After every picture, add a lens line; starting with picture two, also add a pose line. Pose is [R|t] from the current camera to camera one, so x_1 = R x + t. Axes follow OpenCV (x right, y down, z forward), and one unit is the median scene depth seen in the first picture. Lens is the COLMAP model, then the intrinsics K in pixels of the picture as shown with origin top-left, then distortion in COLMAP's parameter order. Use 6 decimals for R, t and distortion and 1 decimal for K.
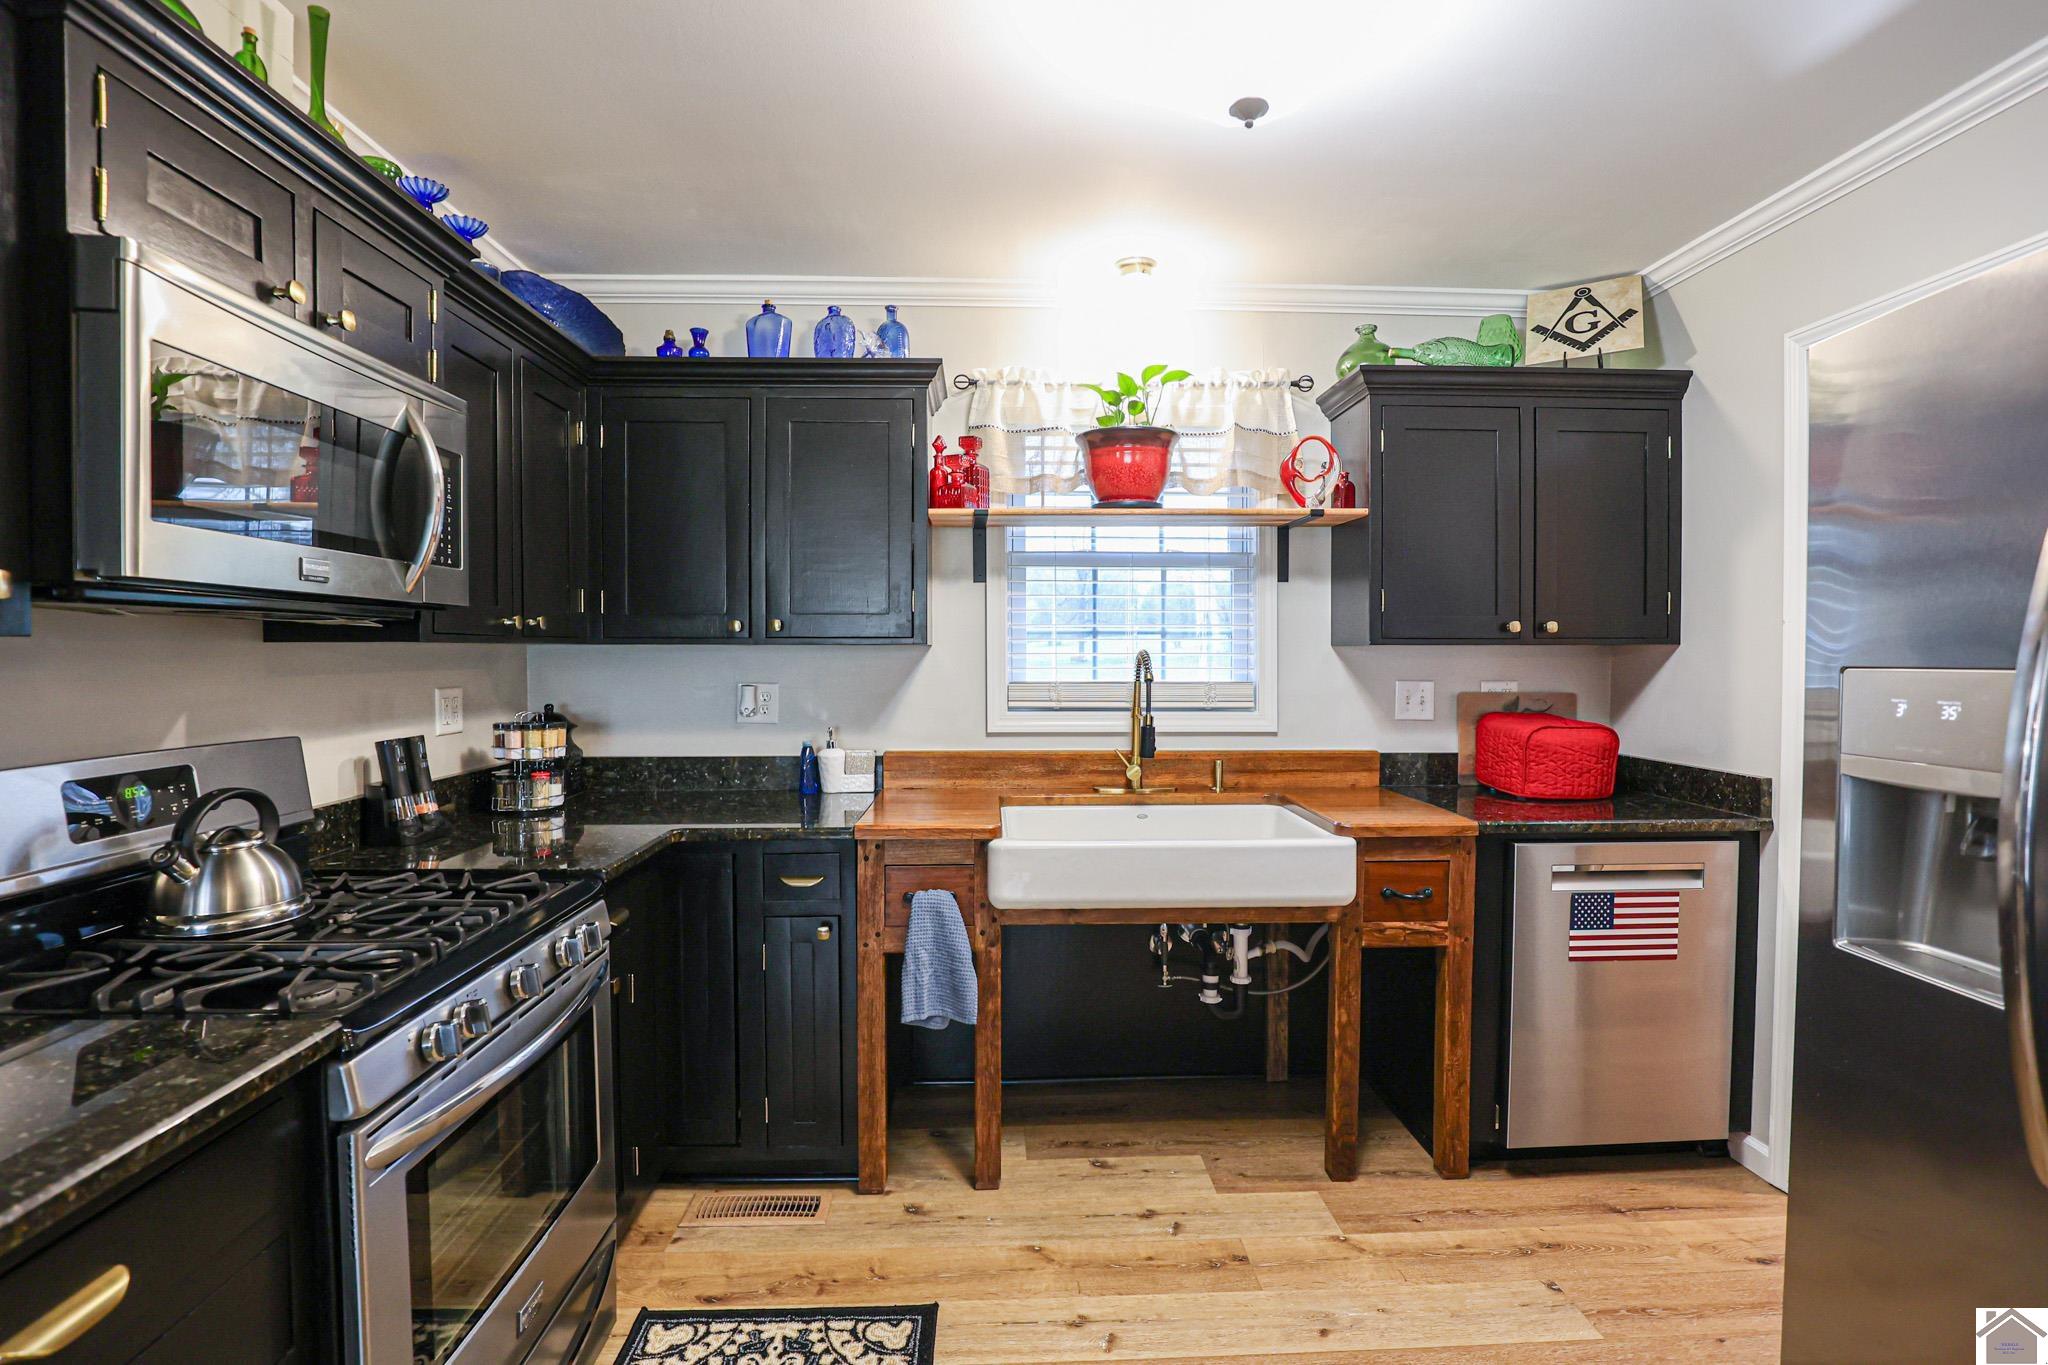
lens RADIAL K [[935.7, 0, 1028.1], [0, 935.7, 675.0], [0, 0, 1]] dist [-0.029557, 0.000801]
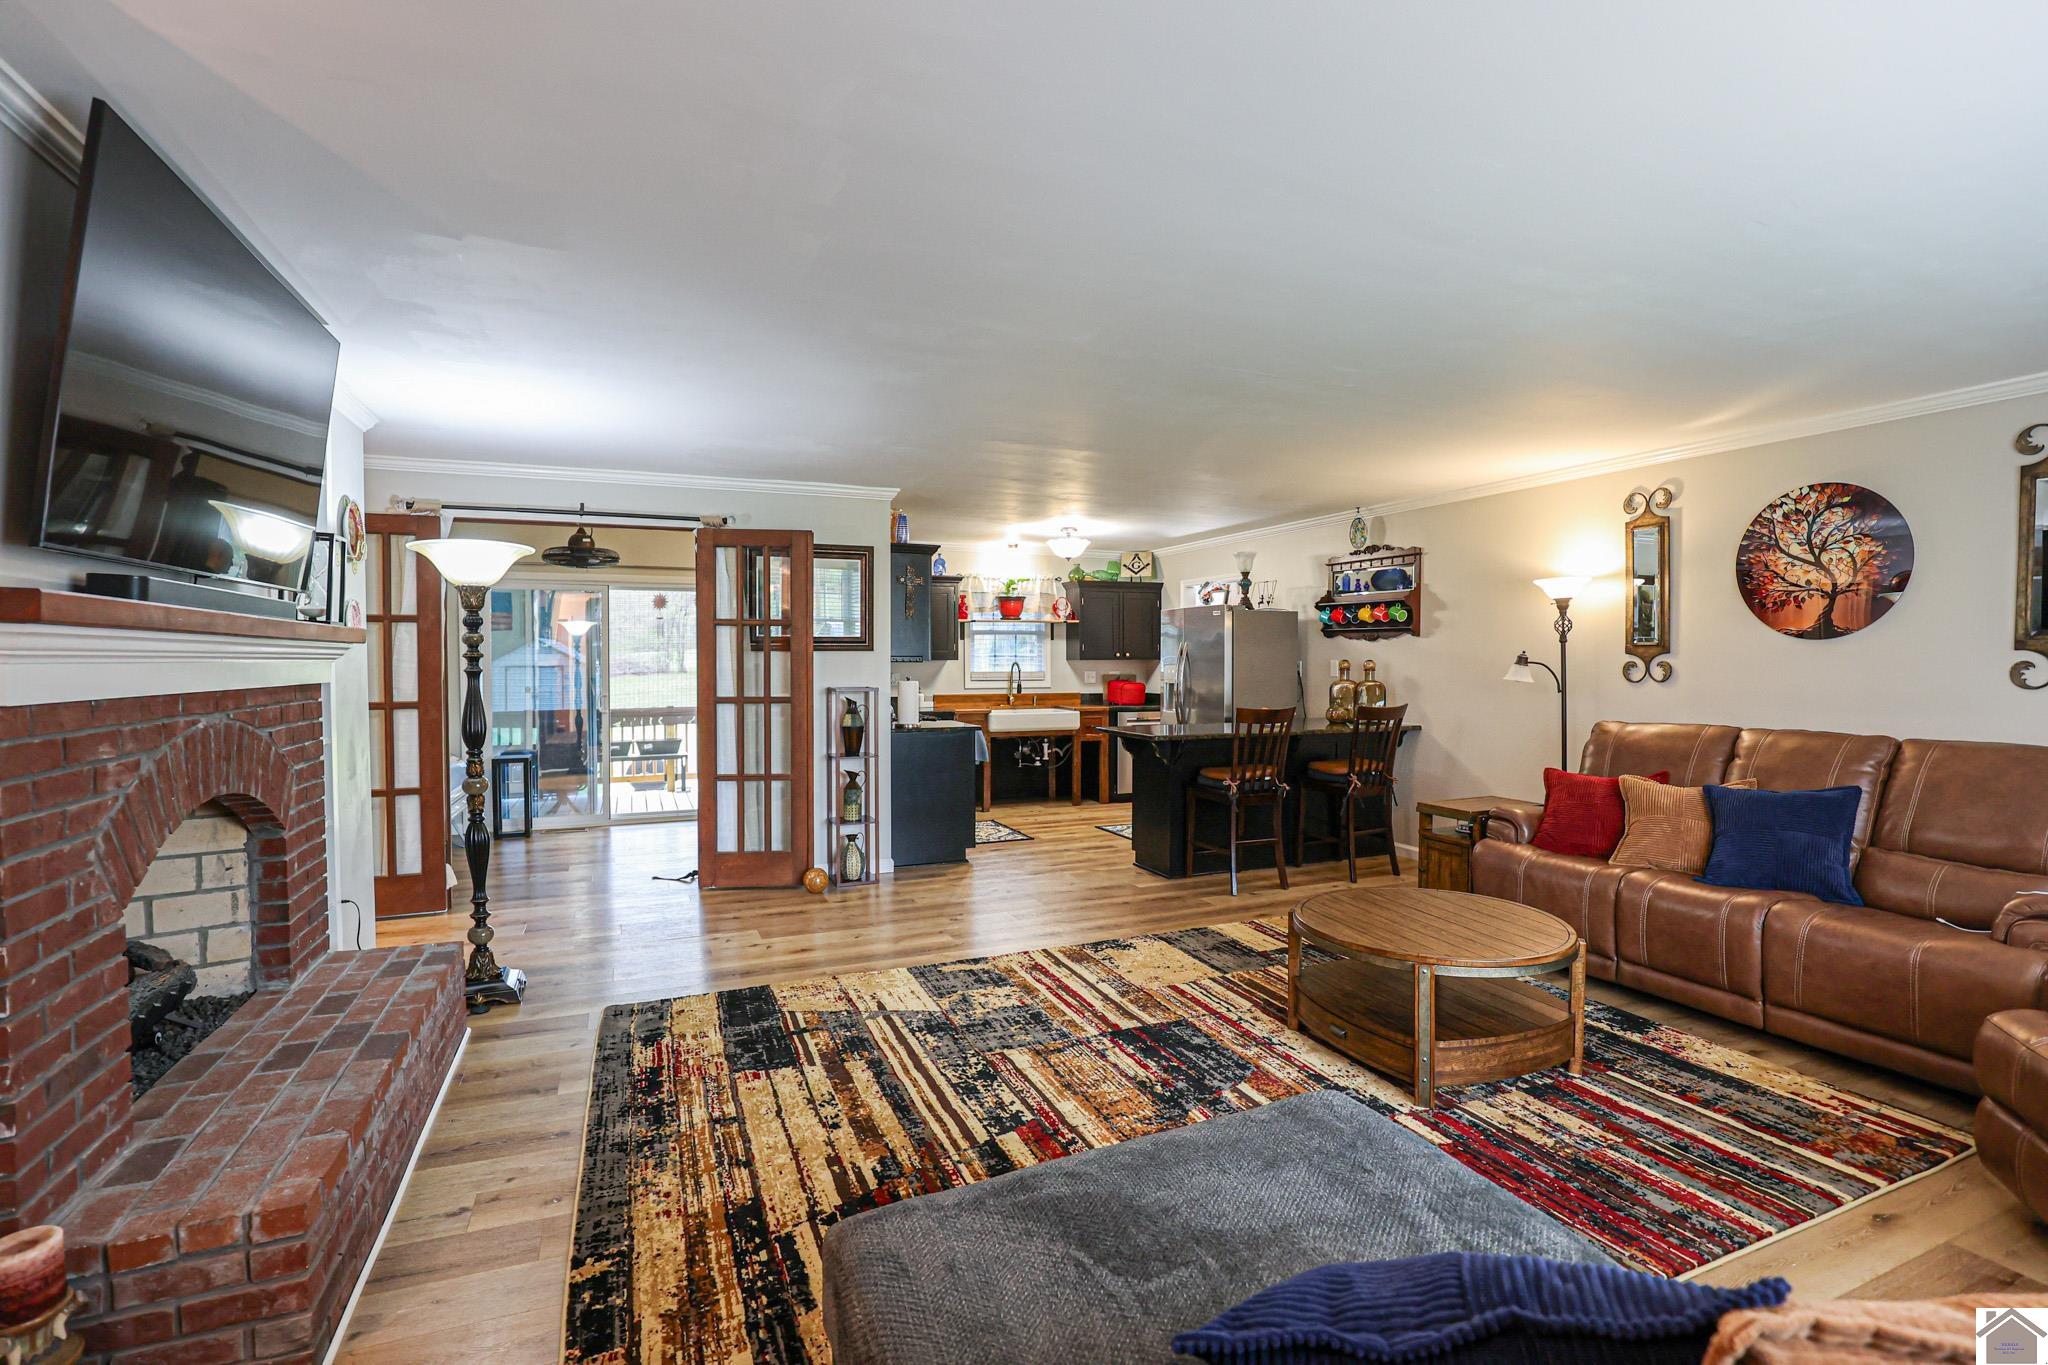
lens RADIAL K [[935.7, 0, 1028.1], [0, 935.7, 675.0], [0, 0, 1]] dist [-0.029557, 0.000801]
pose [[0.935124, -0.007079, 0.354249, -1.025155], [0.010145, 0.999925, -0.006800, 0.043412], [-0.354175, 0.009953, 0.935126, -2.142580]]
